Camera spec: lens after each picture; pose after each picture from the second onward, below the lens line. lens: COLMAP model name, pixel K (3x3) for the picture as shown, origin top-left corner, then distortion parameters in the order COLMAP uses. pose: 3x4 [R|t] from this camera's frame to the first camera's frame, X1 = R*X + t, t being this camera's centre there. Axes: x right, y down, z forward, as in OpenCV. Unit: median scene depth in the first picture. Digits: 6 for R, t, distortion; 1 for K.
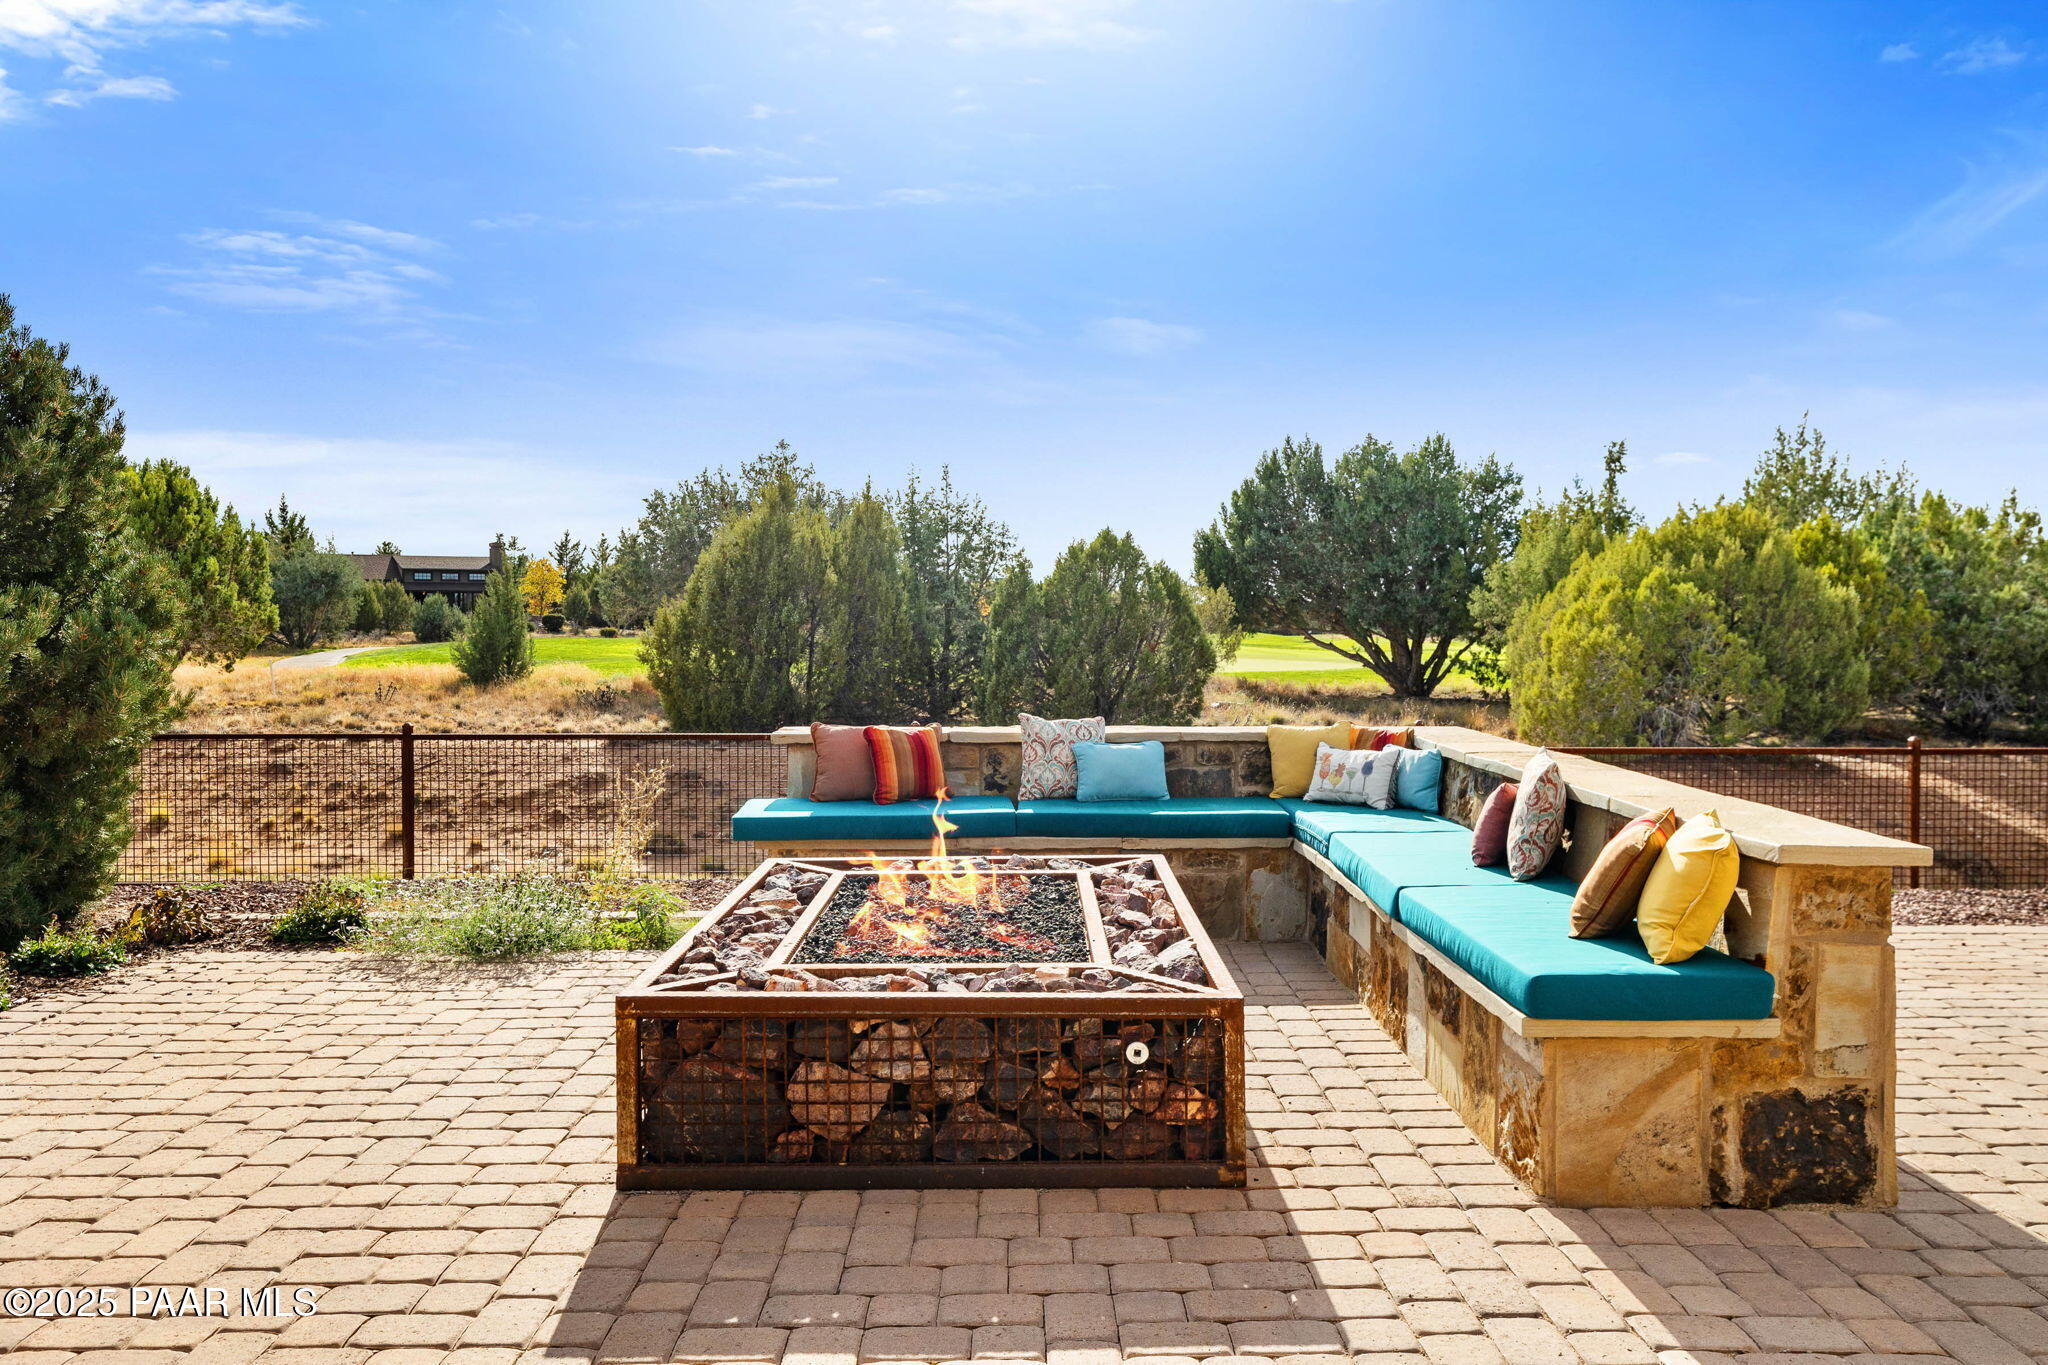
lens RADIAL K [[1520.9, 0, 1023.0], [0, 1520.9, 674.6], [0, 0, 1]] dist [-0.010063, -0.000485]
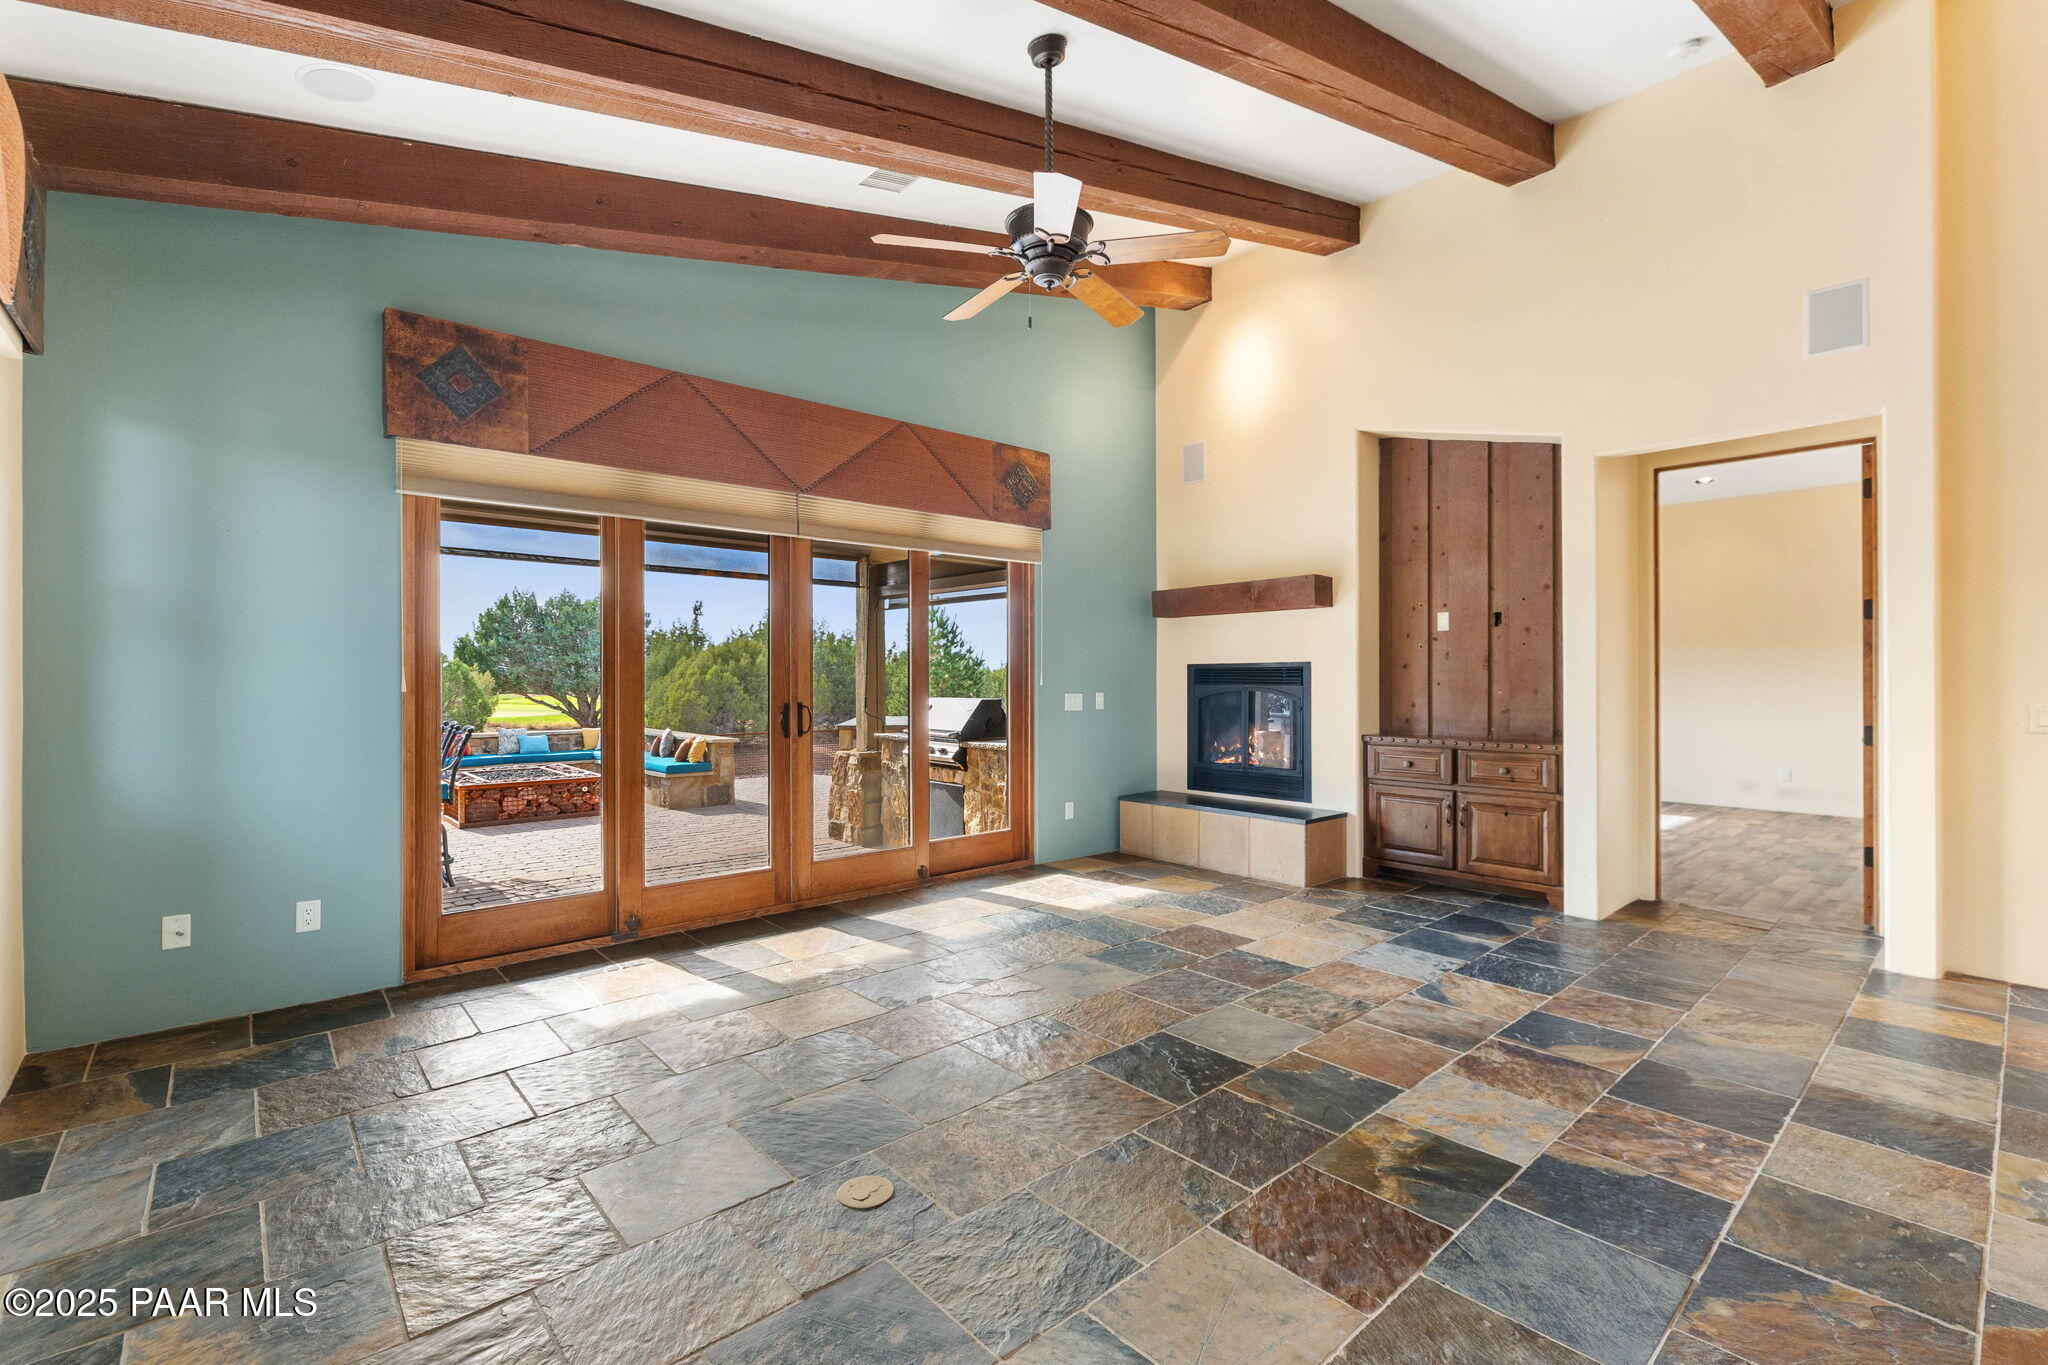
lens RADIAL K [[906.3, 0, 1037.8], [0, 906.3, 687.6], [0, 0, 1]] dist [-0.000106, -0.000300]
pose [[0.749870, -0.006294, 0.661555, -0.129674], [0.026532, 0.999436, -0.020565, 0.003721], [-0.661053, 0.032974, 0.749615, -0.369743]]
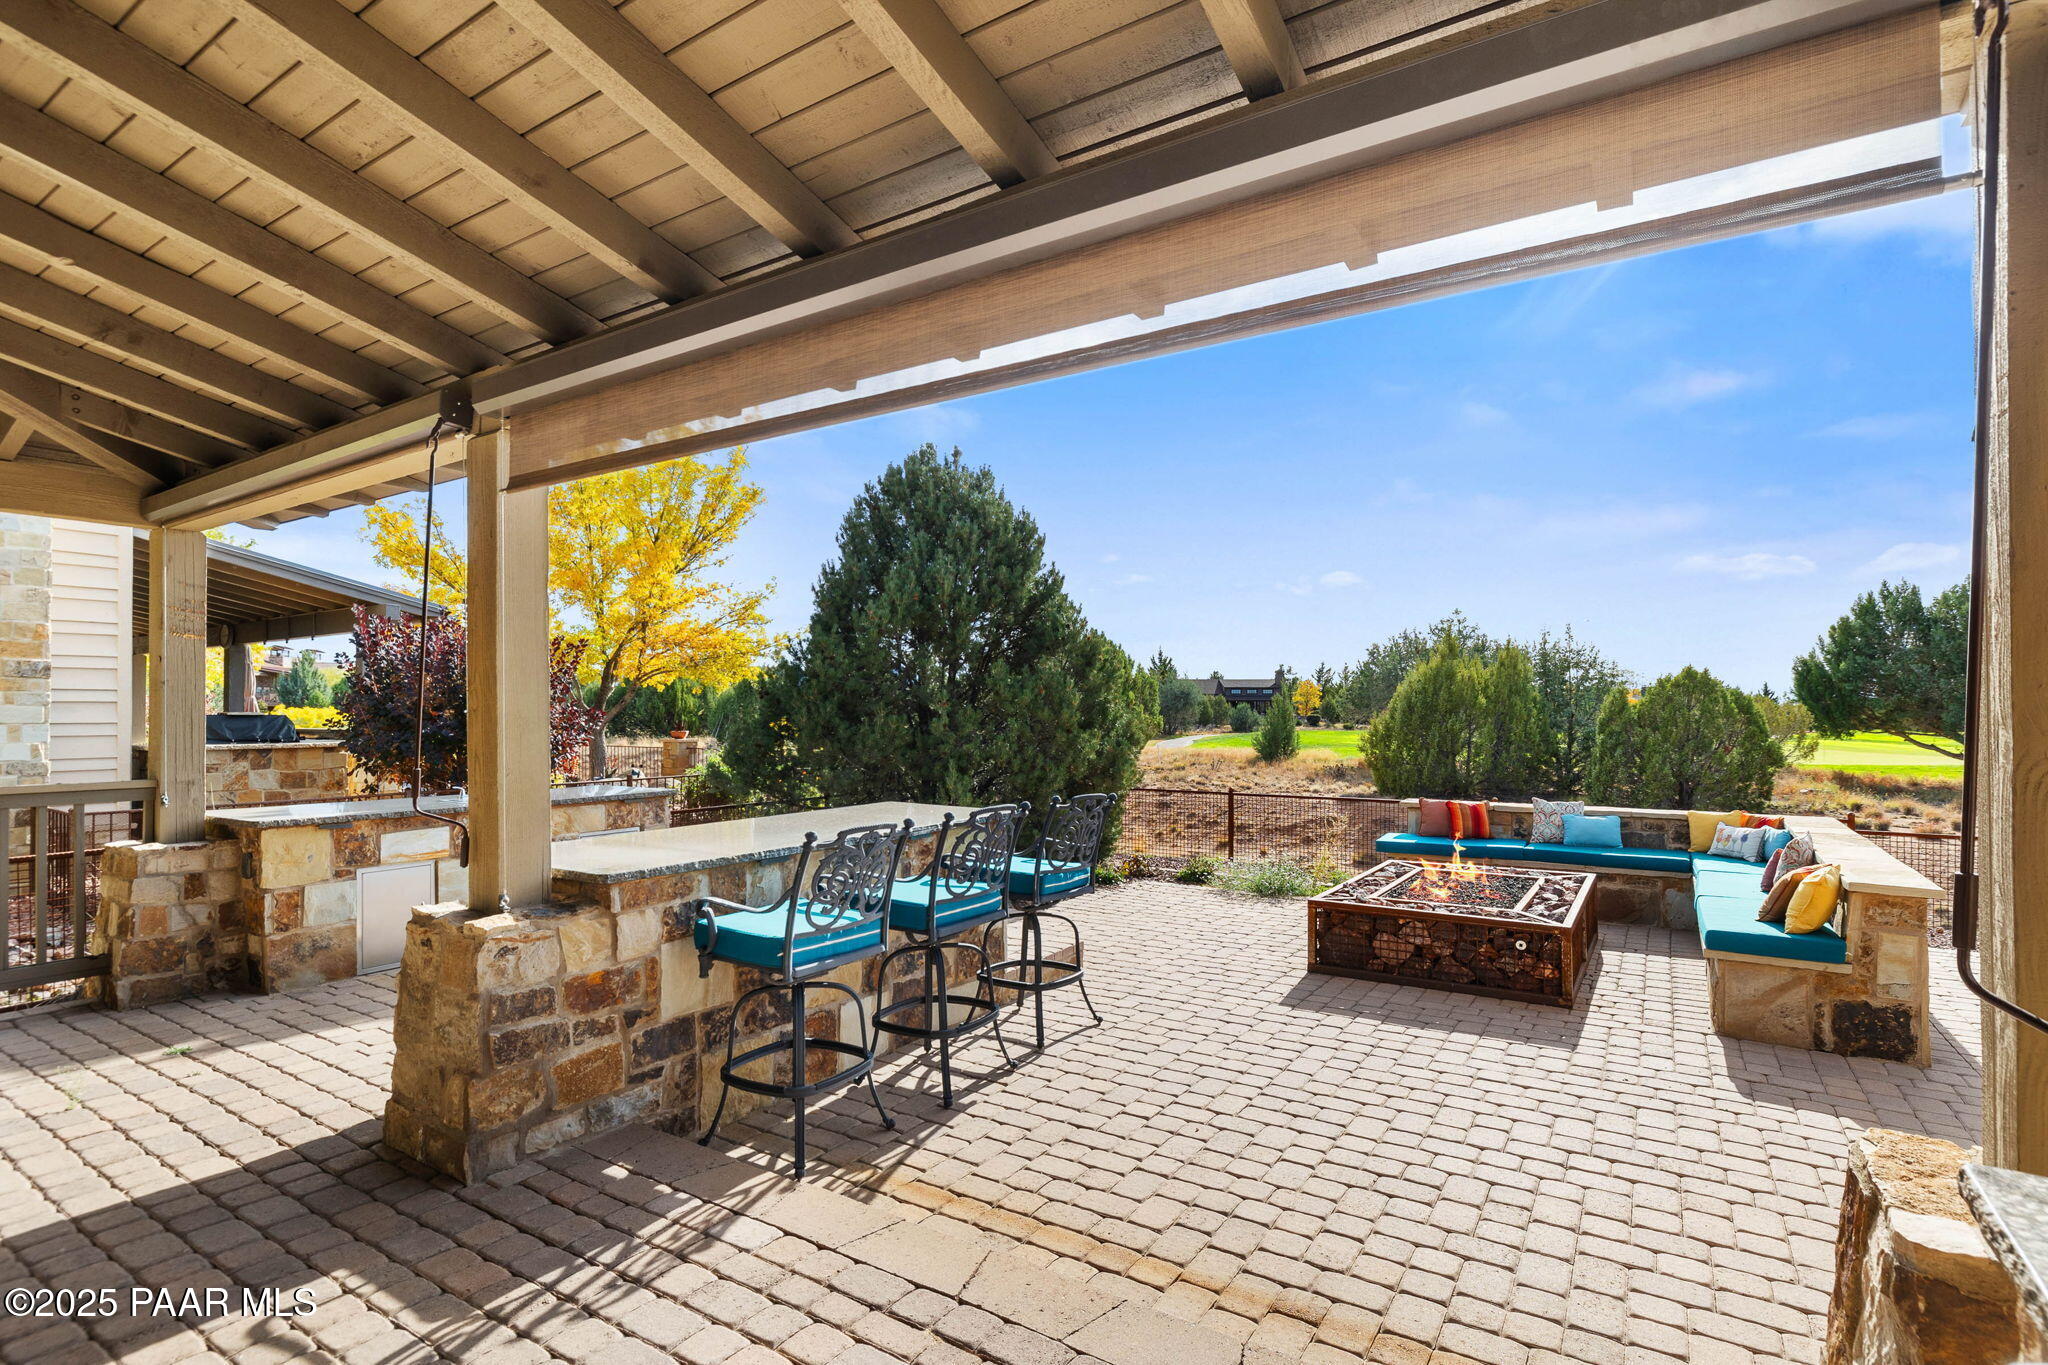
lens RADIAL K [[980.2, 0, 1037.1], [0, 980.2, 699.4], [0, 0, 1]] dist [0.000478, -0.000003]
pose [[0.838666, -0.008279, -0.544584, 0.048083], [-0.020604, 0.998686, -0.046913, -0.008956], [0.544257, 0.050565, 0.837393, -0.127082]]
